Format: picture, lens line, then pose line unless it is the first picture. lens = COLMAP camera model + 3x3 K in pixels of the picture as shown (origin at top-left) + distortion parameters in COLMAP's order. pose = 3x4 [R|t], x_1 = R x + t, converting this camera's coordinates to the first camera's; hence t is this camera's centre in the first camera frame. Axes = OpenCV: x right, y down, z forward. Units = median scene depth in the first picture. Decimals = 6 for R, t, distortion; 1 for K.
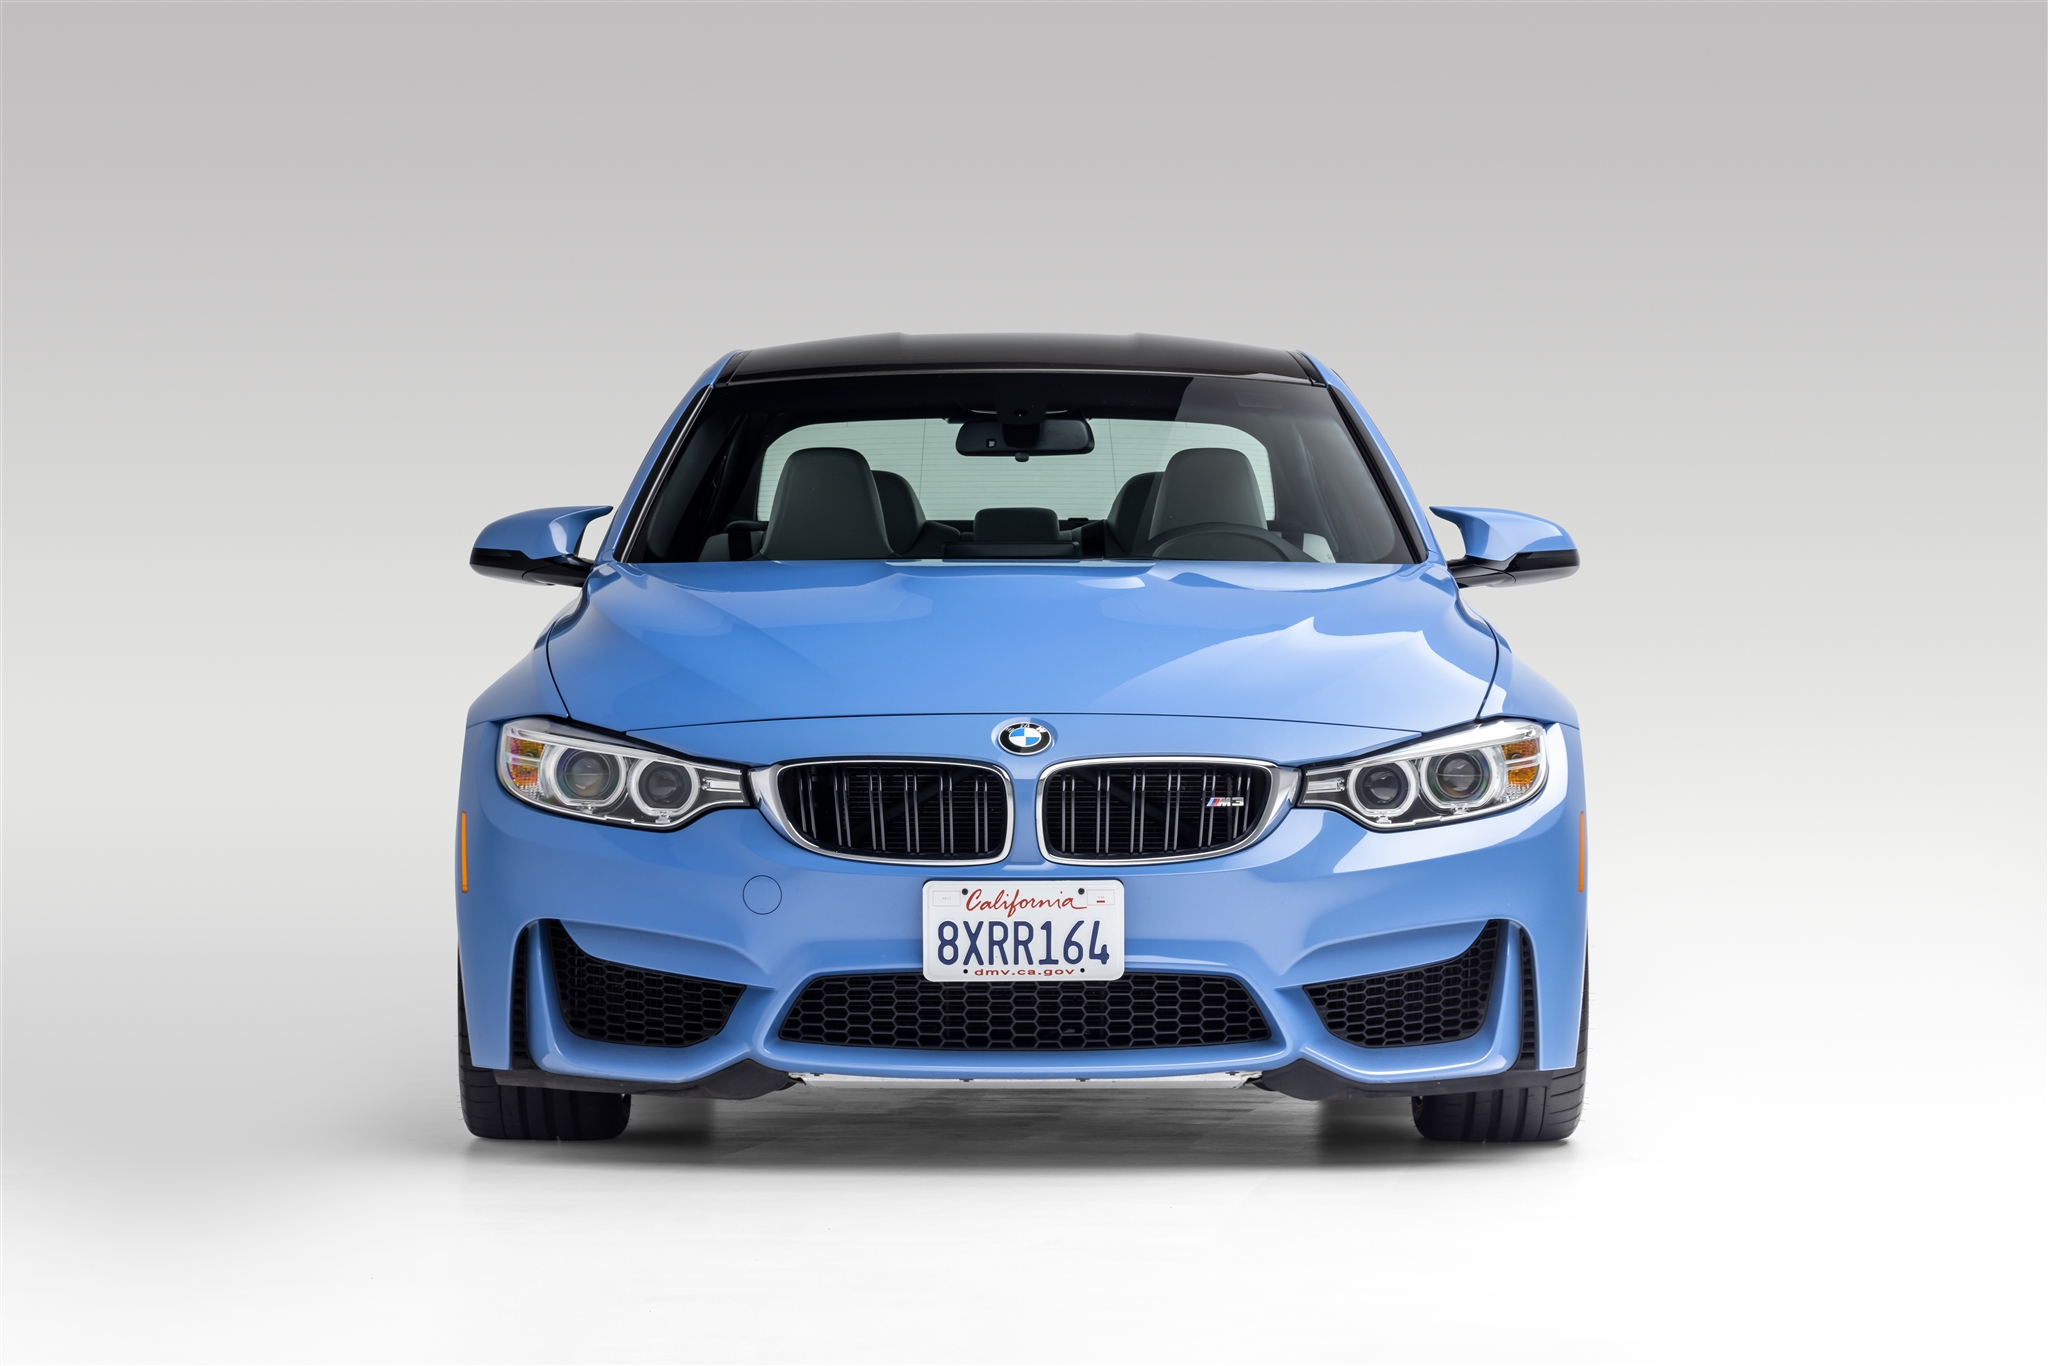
lens RADIAL K [[5878.0, 0, 1024.0], [0, 5878.0, 683.0], [0, 0, 1]] dist [-0.056494, -0.925445]
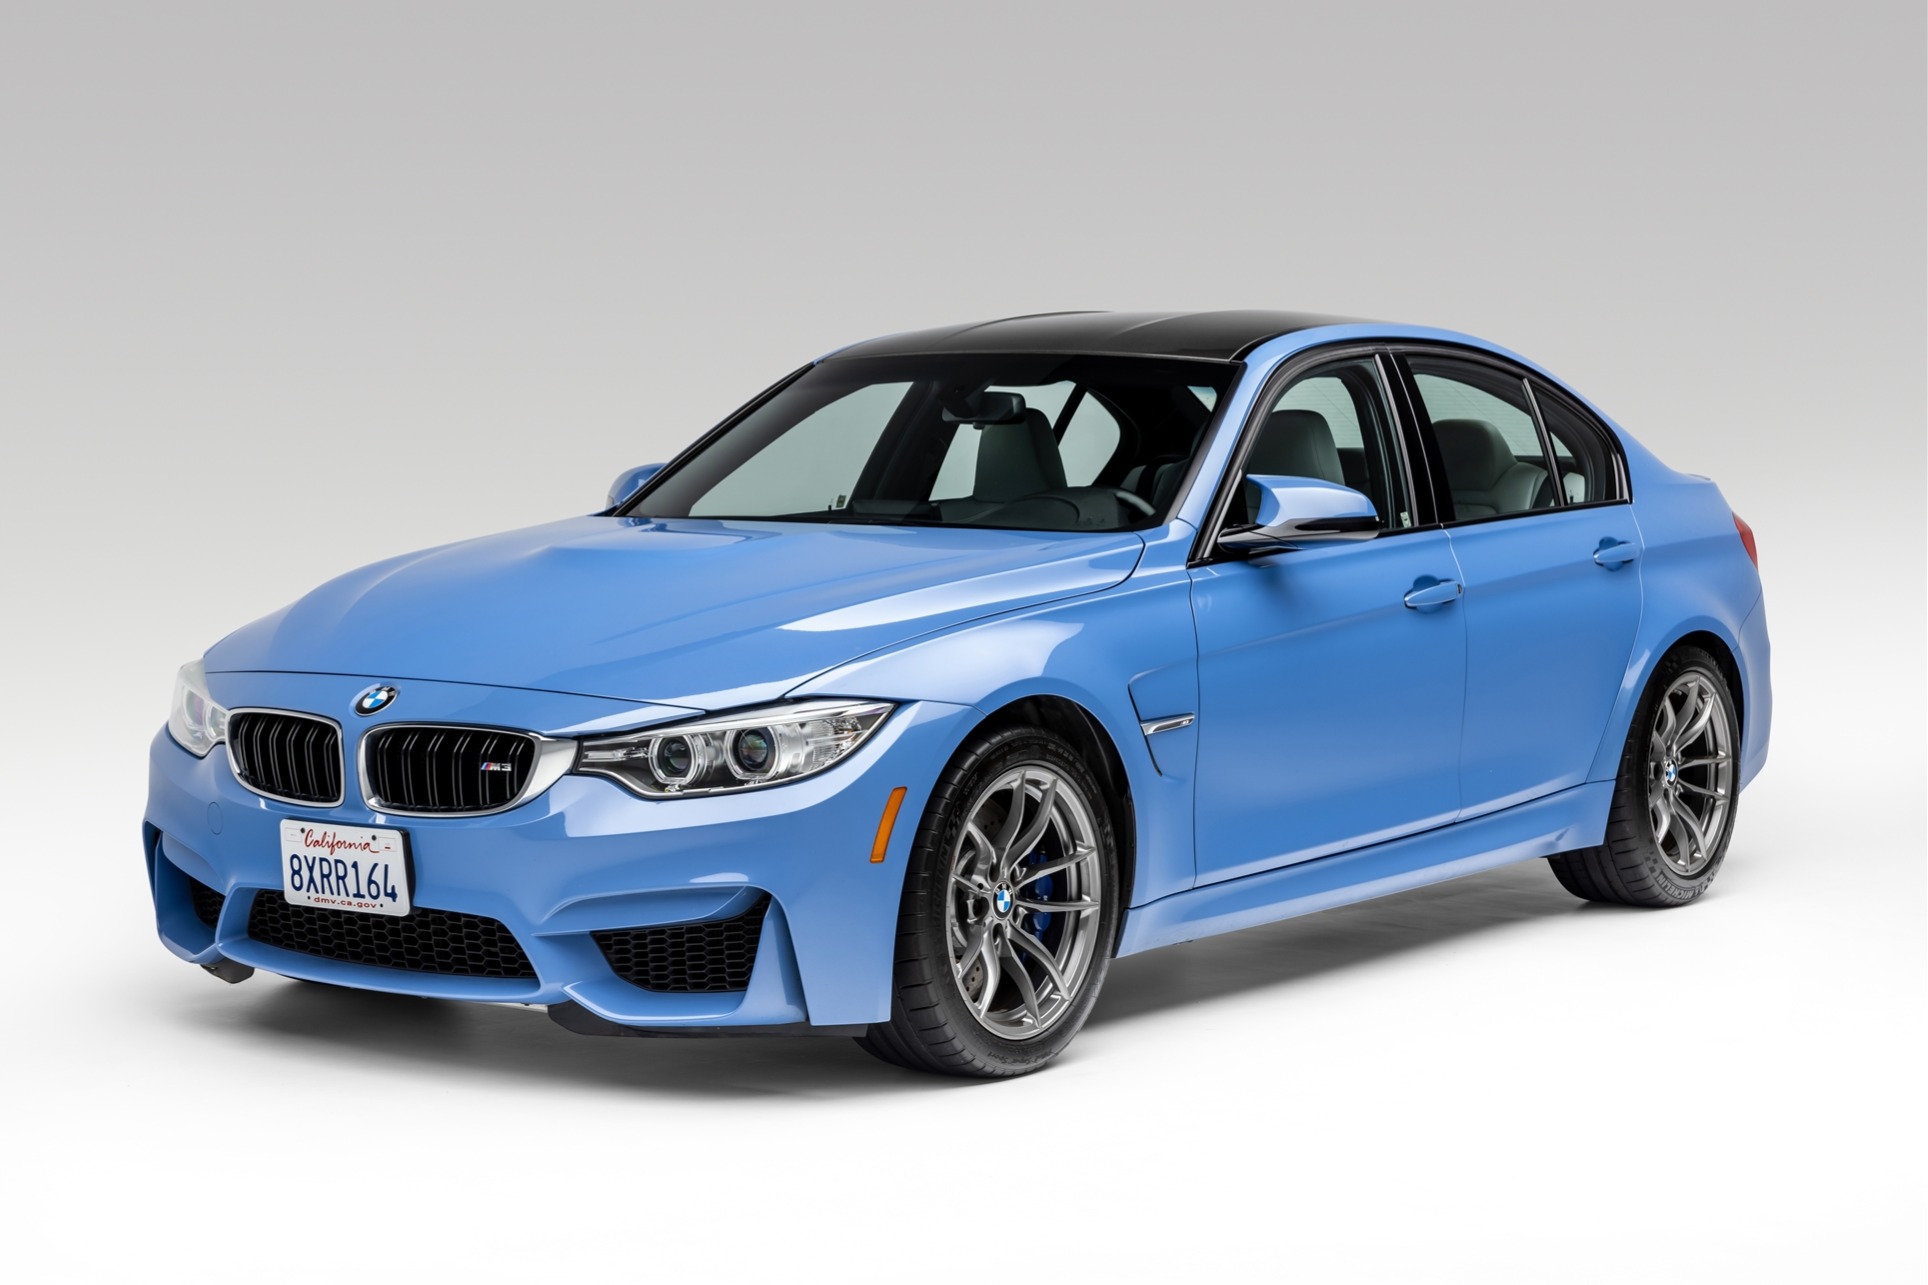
lens RADIAL K [[3749.9, 0, 964.0], [0, 3749.9, 642.5], [0, 0, 1]] dist [-0.051733, -0.125141]
pose [[0.810108, 0.045264, -0.584531, 0.526847], [-0.012665, 0.998134, 0.059739, -0.047752], [0.586144, -0.040992, 0.809169, 0.471356]]
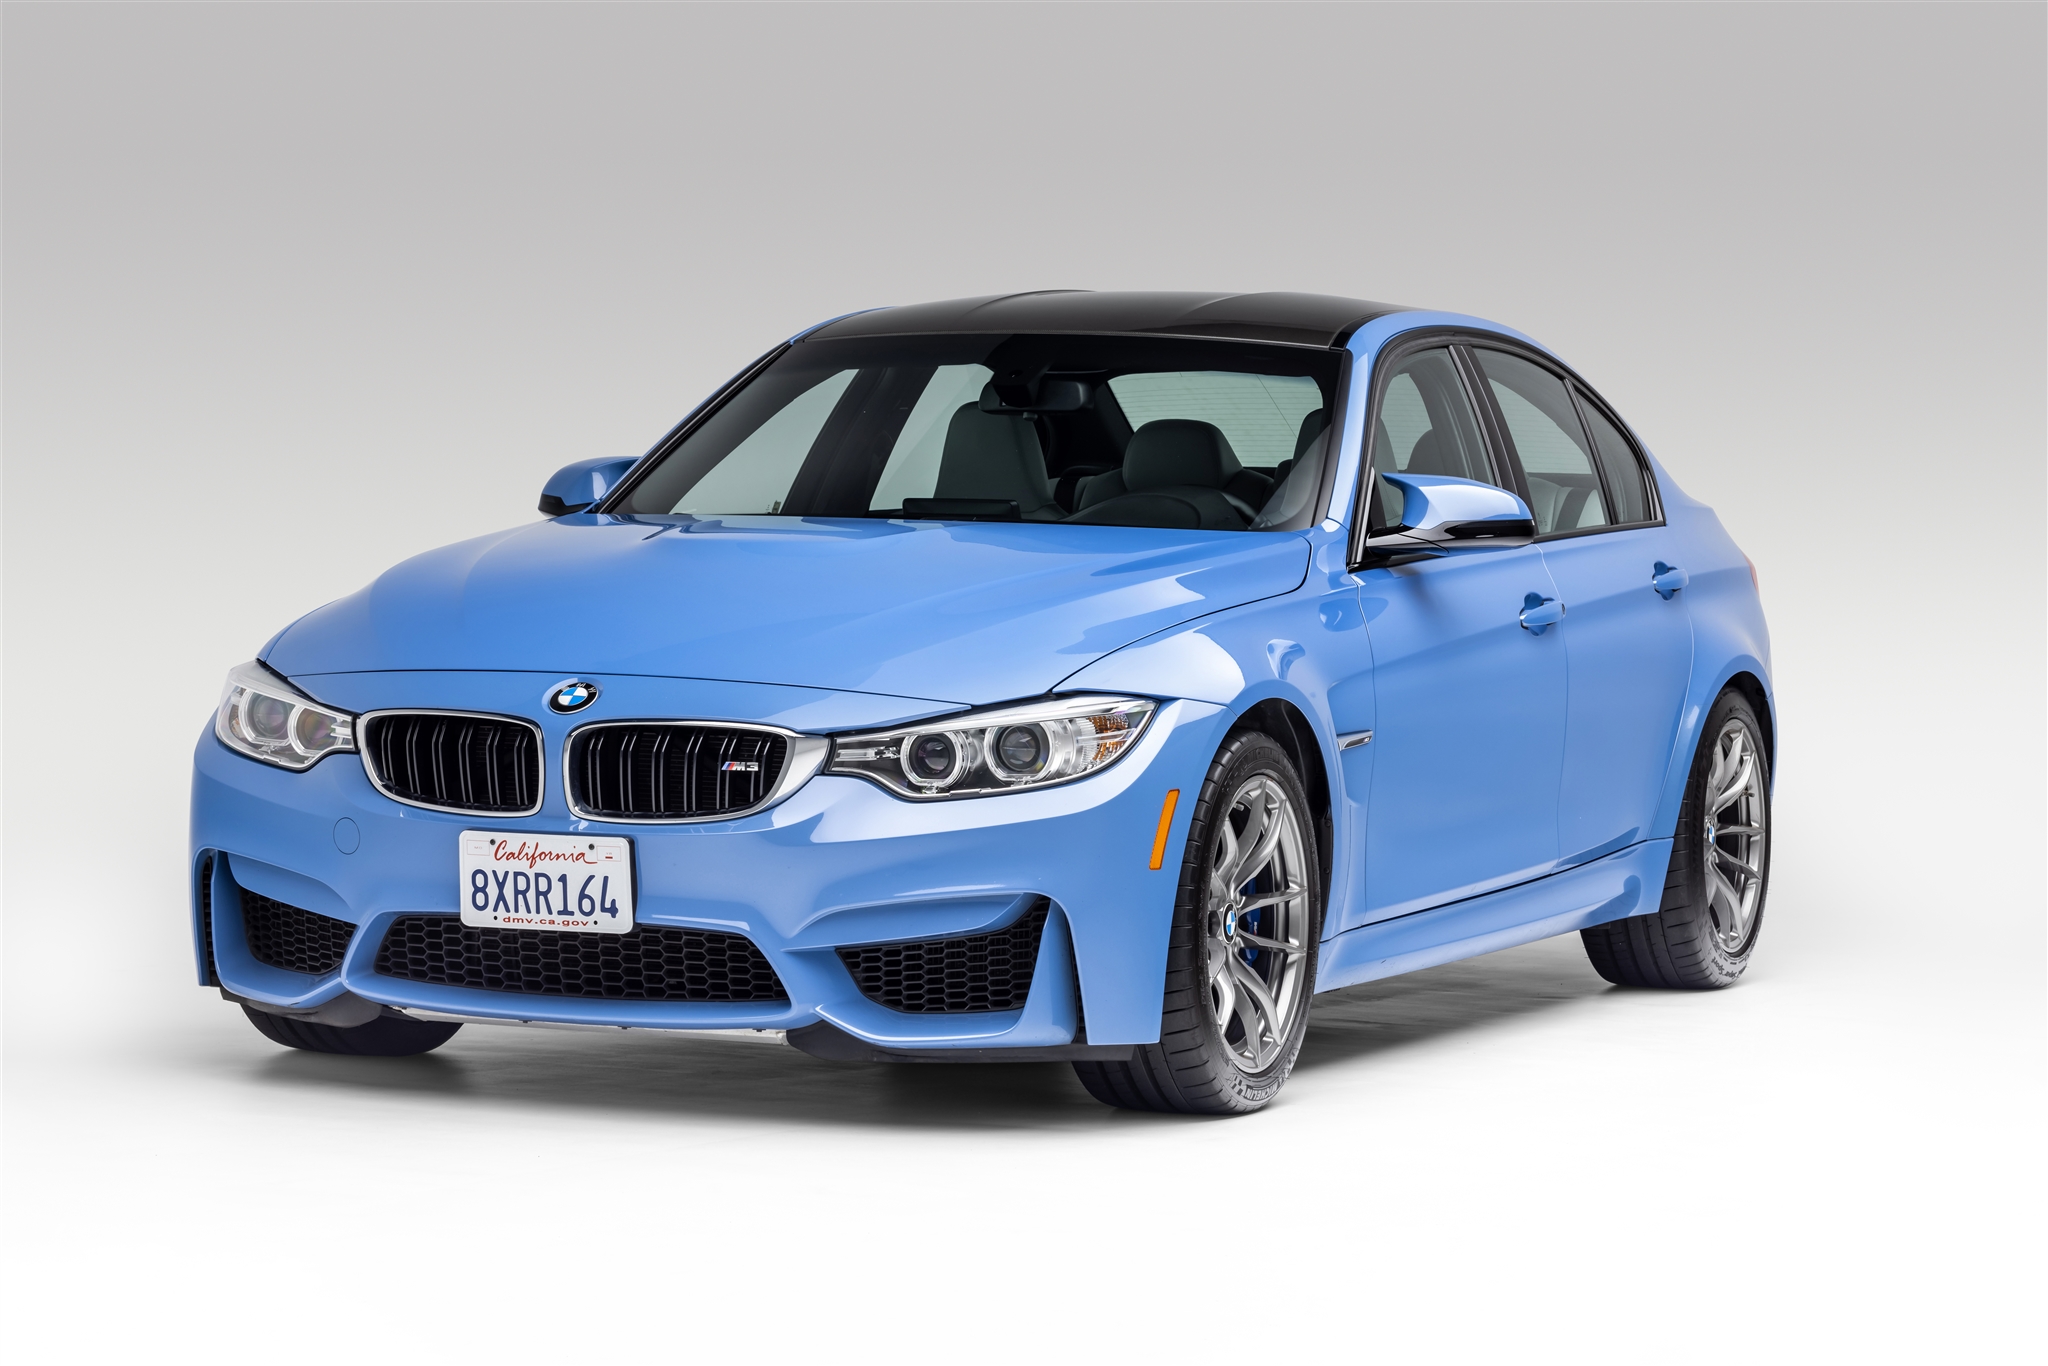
lens RADIAL K [[5878.0, 0, 1024.0], [0, 5878.0, 683.0], [0, 0, 1]] dist [-0.056494, -0.925445]
pose [[0.918855, 0.035027, -0.393039, 0.483814], [-0.026616, 0.999286, 0.026833, -0.023261], [0.393698, -0.014194, 0.919130, 0.074364]]
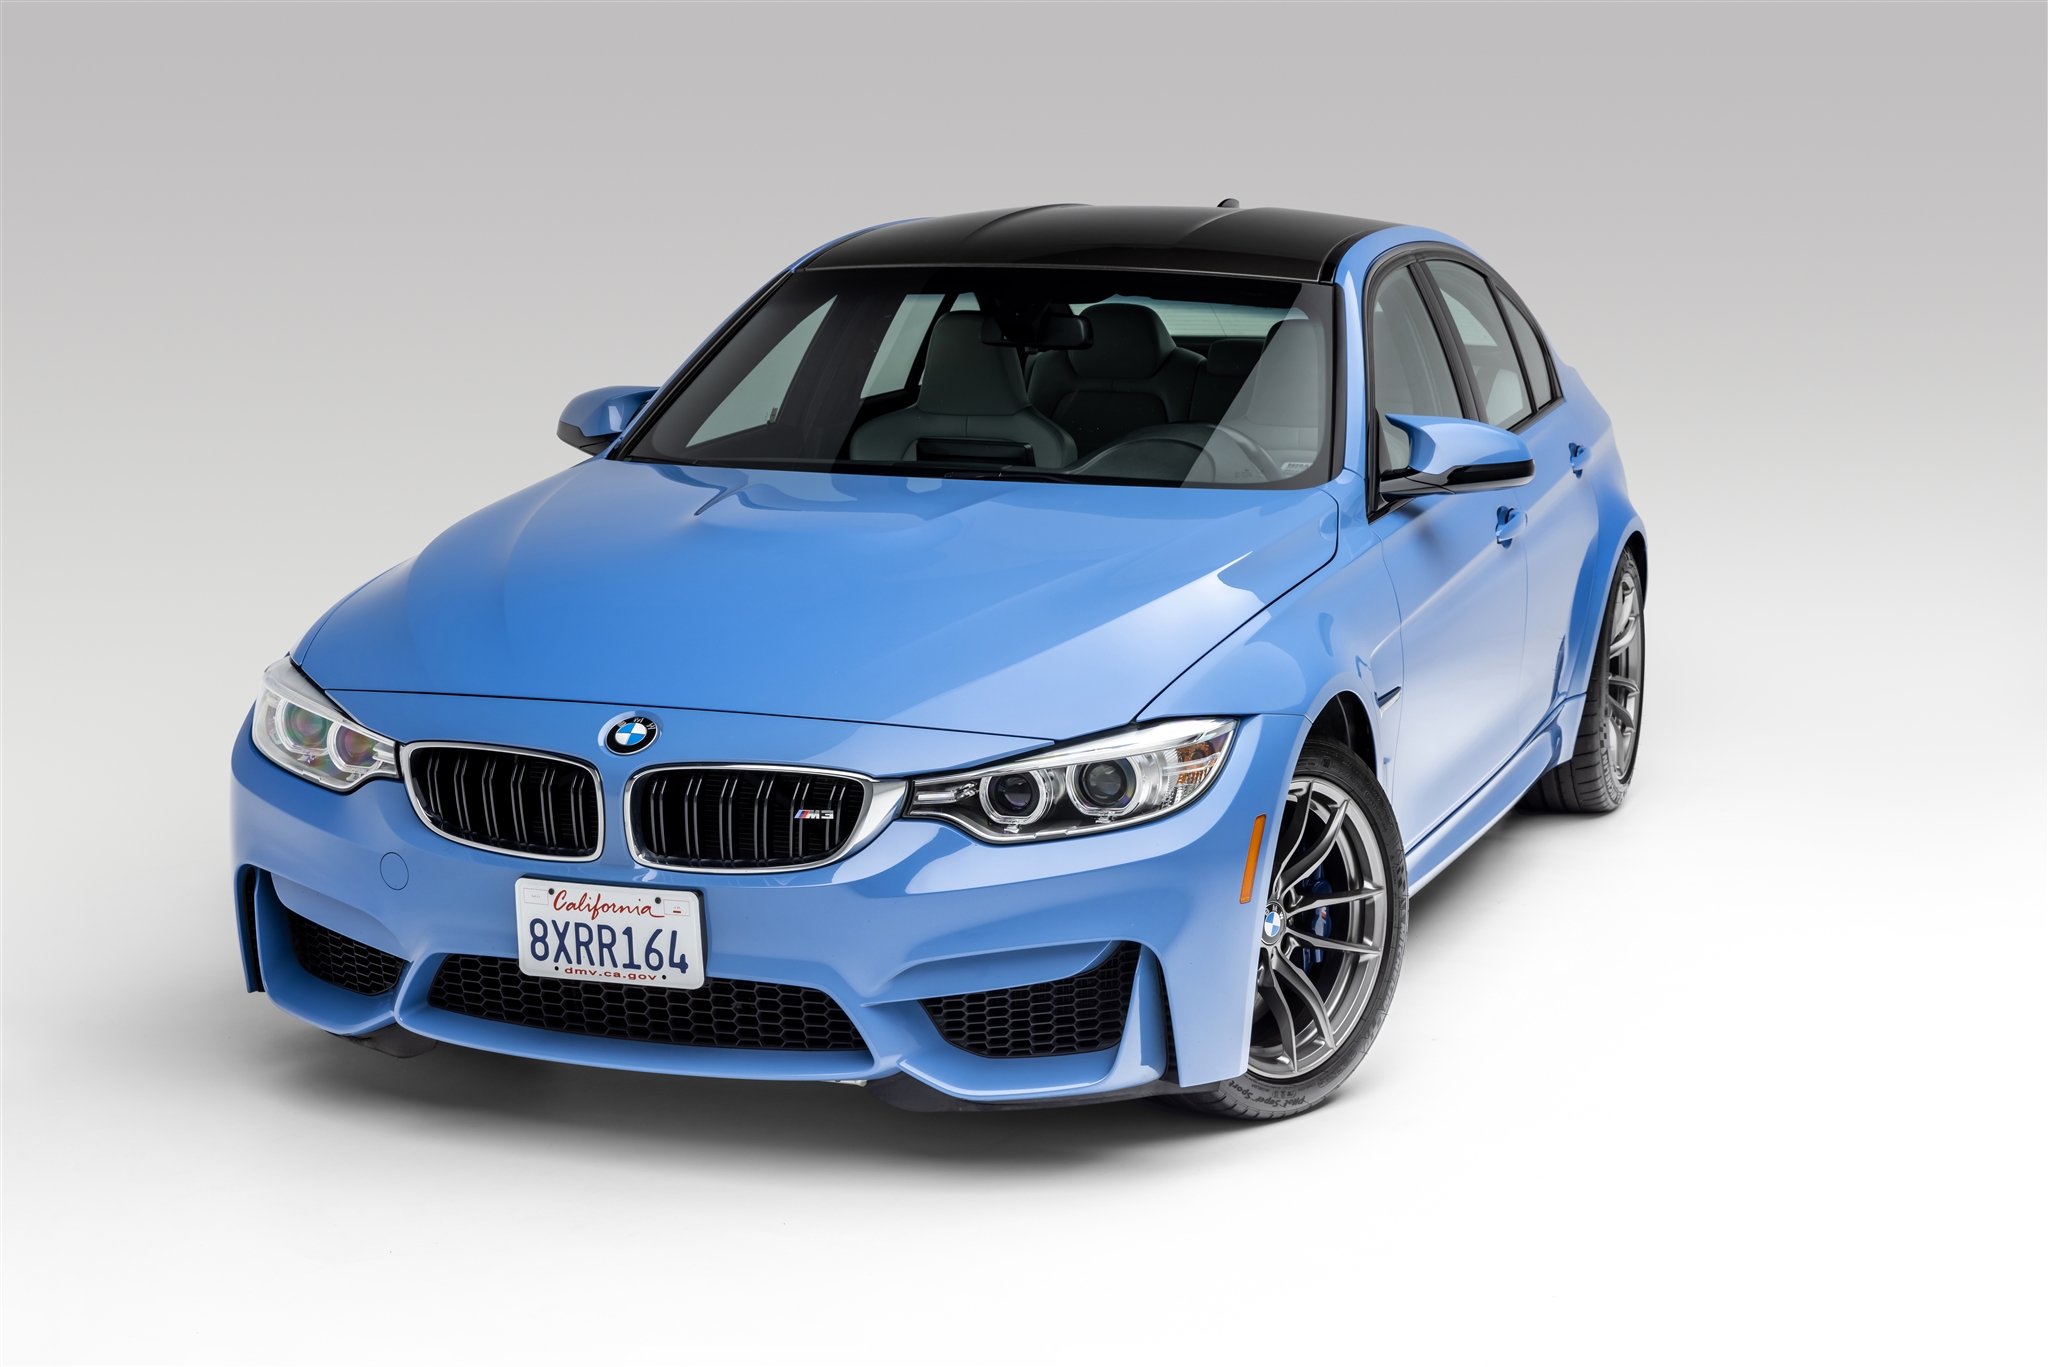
lens RADIAL K [[3624.4, 0, 1024.0], [0, 3624.4, 683.5], [0, 0, 1]] dist [-0.002548, -0.022453]
pose [[0.943845, 0.059158, -0.325048, 0.260780], [-0.013007, 0.989729, 0.142361, -0.087070], [0.330132, -0.130139, 0.934921, 0.453609]]
